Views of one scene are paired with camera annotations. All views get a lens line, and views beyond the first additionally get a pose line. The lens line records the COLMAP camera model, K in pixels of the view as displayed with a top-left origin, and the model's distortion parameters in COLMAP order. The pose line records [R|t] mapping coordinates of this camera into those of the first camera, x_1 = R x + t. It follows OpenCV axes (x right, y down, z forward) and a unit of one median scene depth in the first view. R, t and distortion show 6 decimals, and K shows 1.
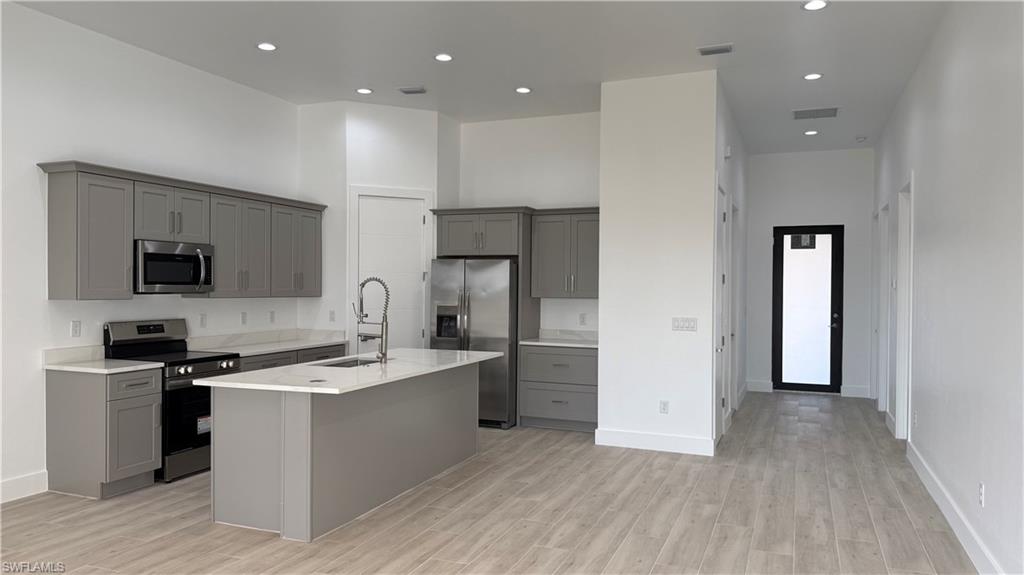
lens RADIAL K [[716.8, 0, 525.4], [0, 716.8, 288.6], [0, 0, 1]] dist [0.062461, -0.071164]
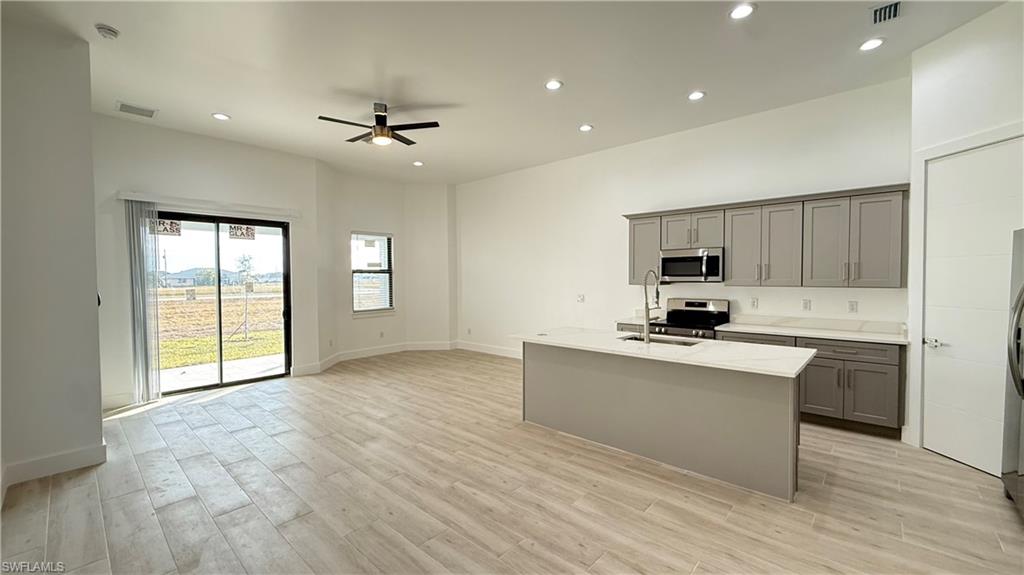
lens RADIAL K [[406.1, 0, 500.9], [0, 406.1, 286.6], [0, 0, 1]] dist [0.003042, 0.000234]
pose [[-0.381546, 0.015313, -0.924223, 0.477076], [0.000819, 0.999868, 0.016229, 0.001622], [0.924349, 0.005436, -0.381508, 0.978325]]
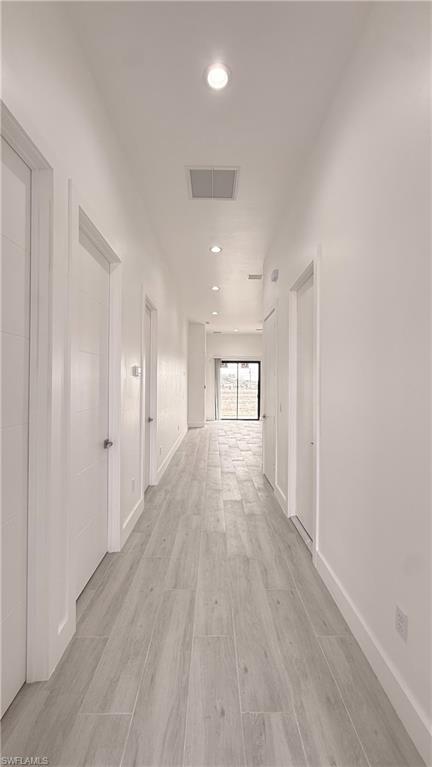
lens RADIAL K [[304.2, 0, 215.7], [0, 304.2, 382.6], [0, 0, 1]] dist [0.003042, 0.000234]
pose [[-0.931800, -0.014904, -0.362667, 0.696605], [-0.016231, 0.999868, 0.000610, 0.000998], [0.362610, 0.006454, -0.931919, 1.742455]]
